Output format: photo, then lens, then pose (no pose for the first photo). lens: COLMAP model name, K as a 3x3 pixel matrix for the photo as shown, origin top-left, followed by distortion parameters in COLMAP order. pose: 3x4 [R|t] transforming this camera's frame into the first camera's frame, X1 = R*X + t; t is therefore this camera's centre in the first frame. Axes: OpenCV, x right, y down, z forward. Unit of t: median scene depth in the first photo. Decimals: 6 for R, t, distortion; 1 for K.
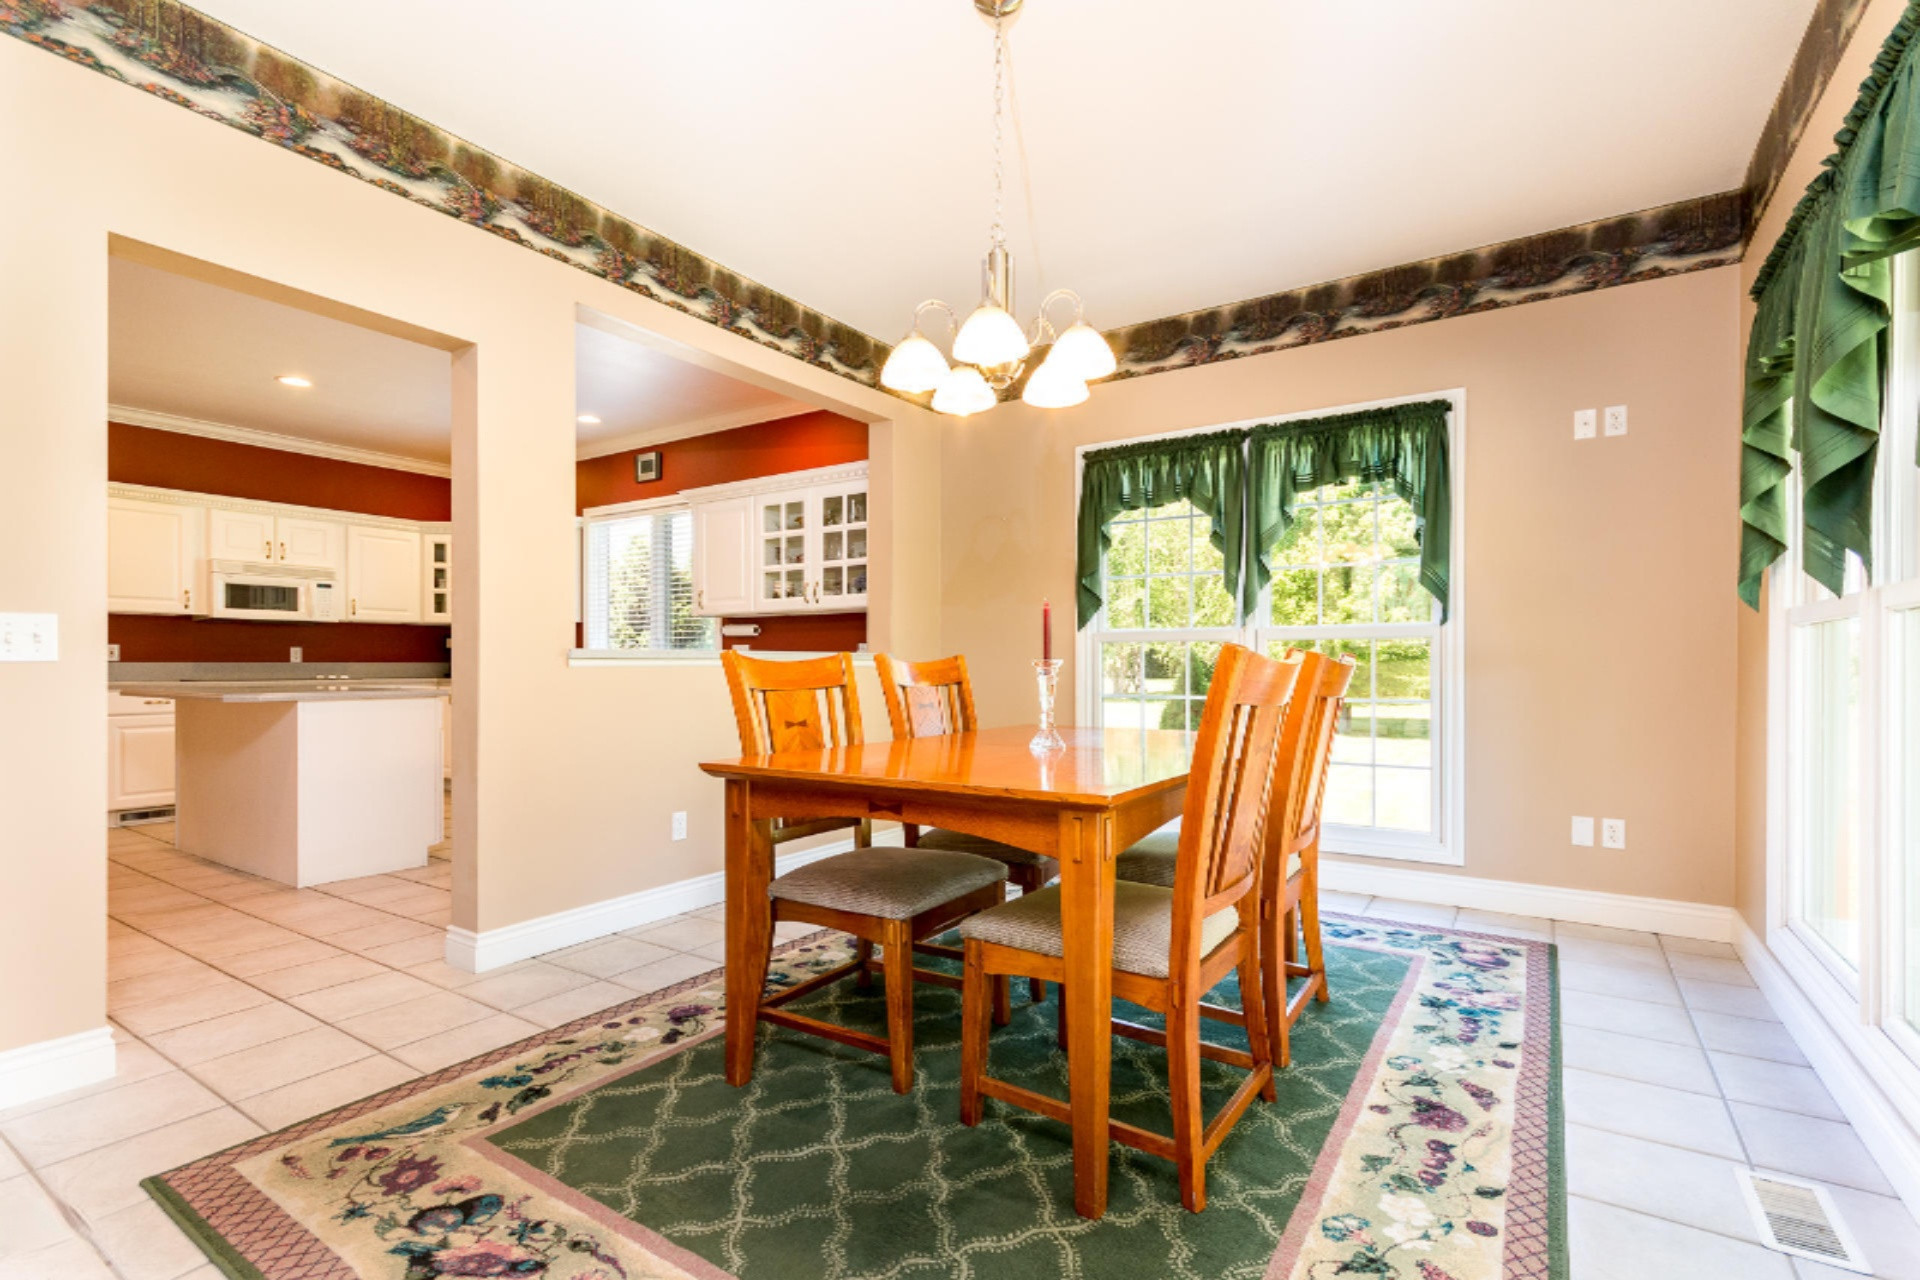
lens RADIAL K [[882.7, 0, 956.7], [0, 882.7, 662.1], [0, 0, 1]] dist [0.008633, 0.000469]
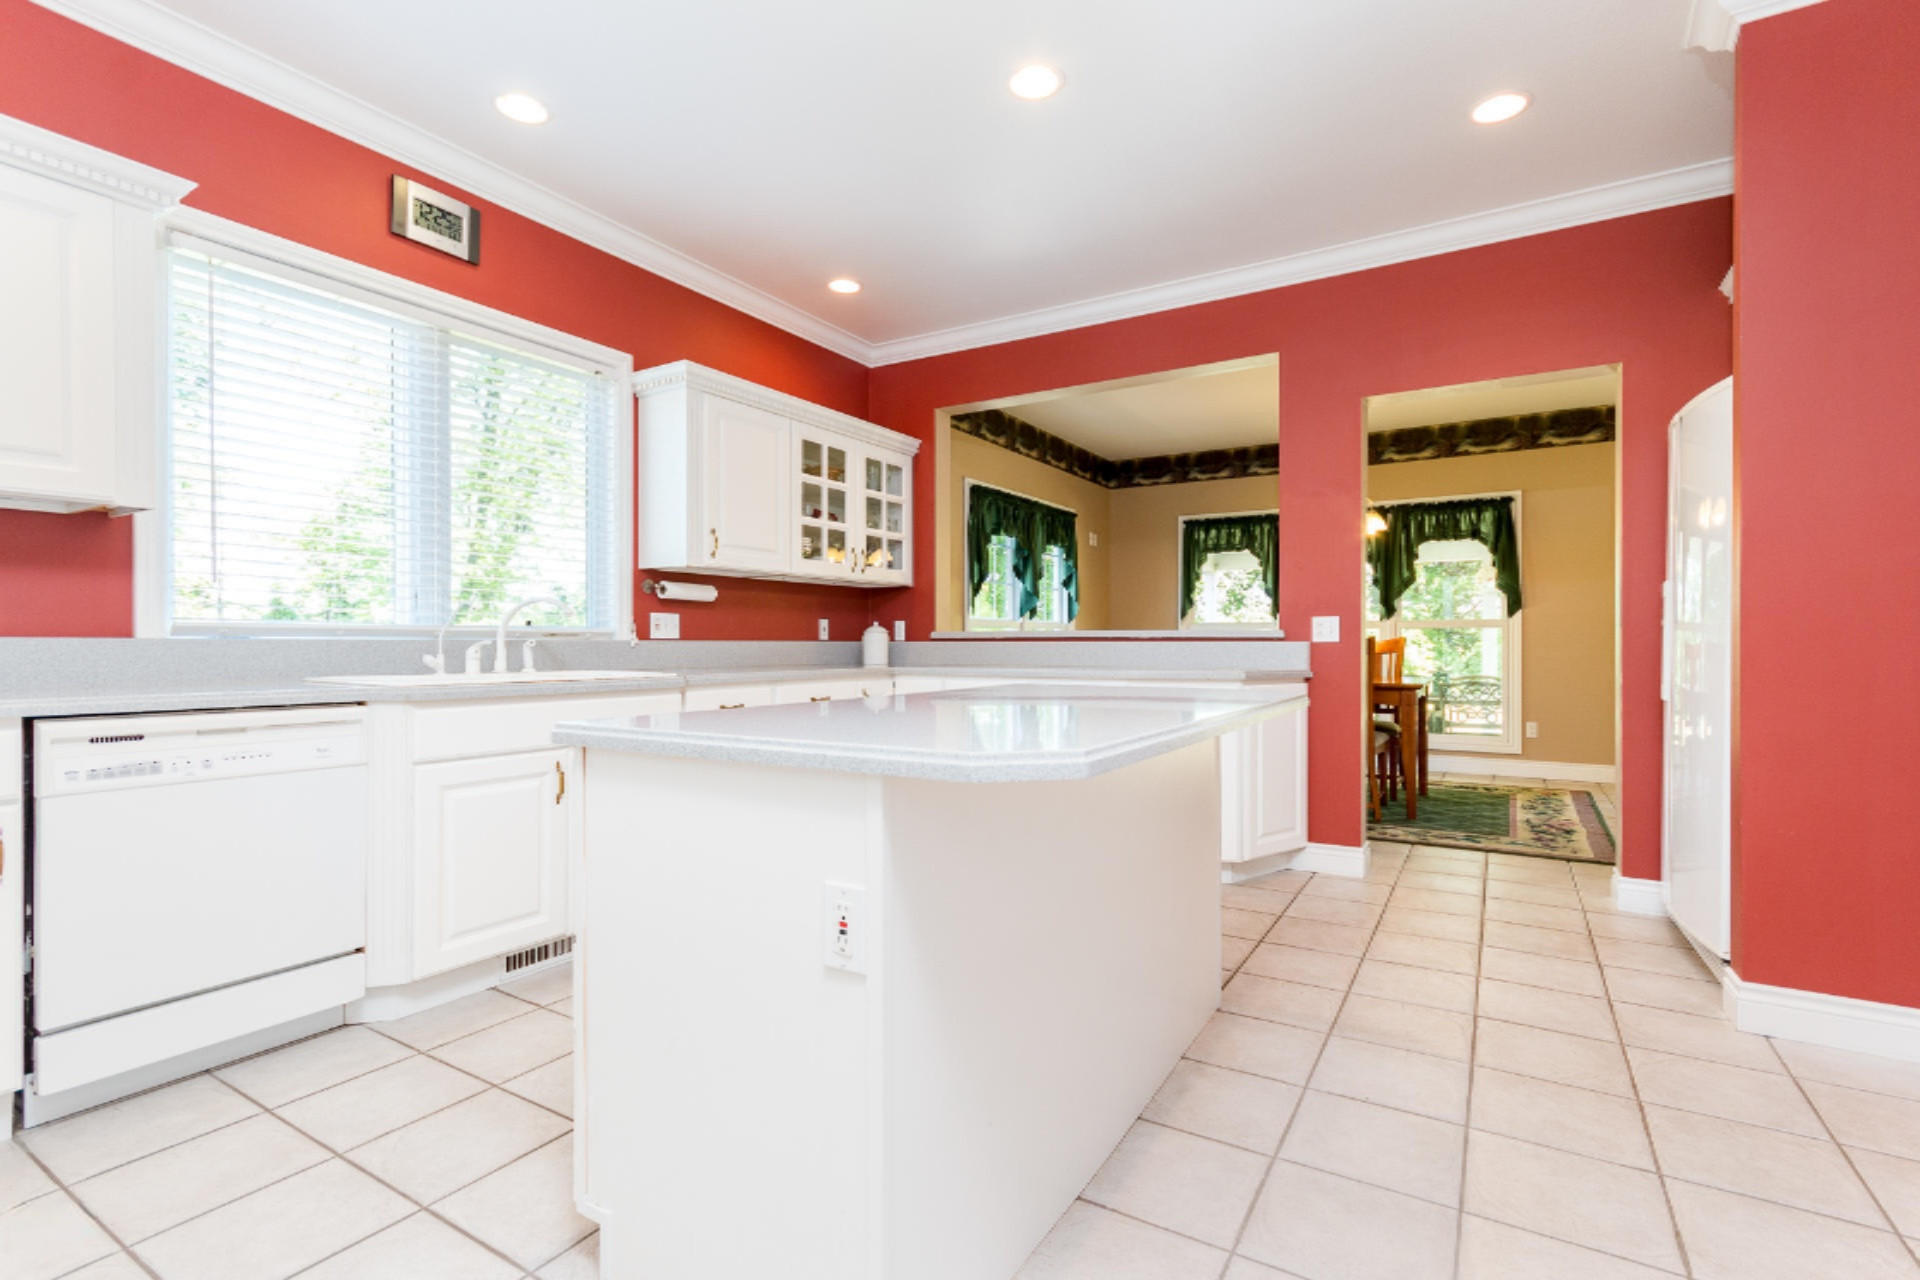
lens RADIAL K [[882.7, 0, 966.5], [0, 882.7, 644.1], [0, 0, 1]] dist [0.008633, 0.000469]
pose [[-0.036796, -0.003674, 0.999316, -1.013372], [-0.004497, 0.999984, 0.003511, -0.000002], [-0.999313, -0.004365, -0.036812, 0.898287]]
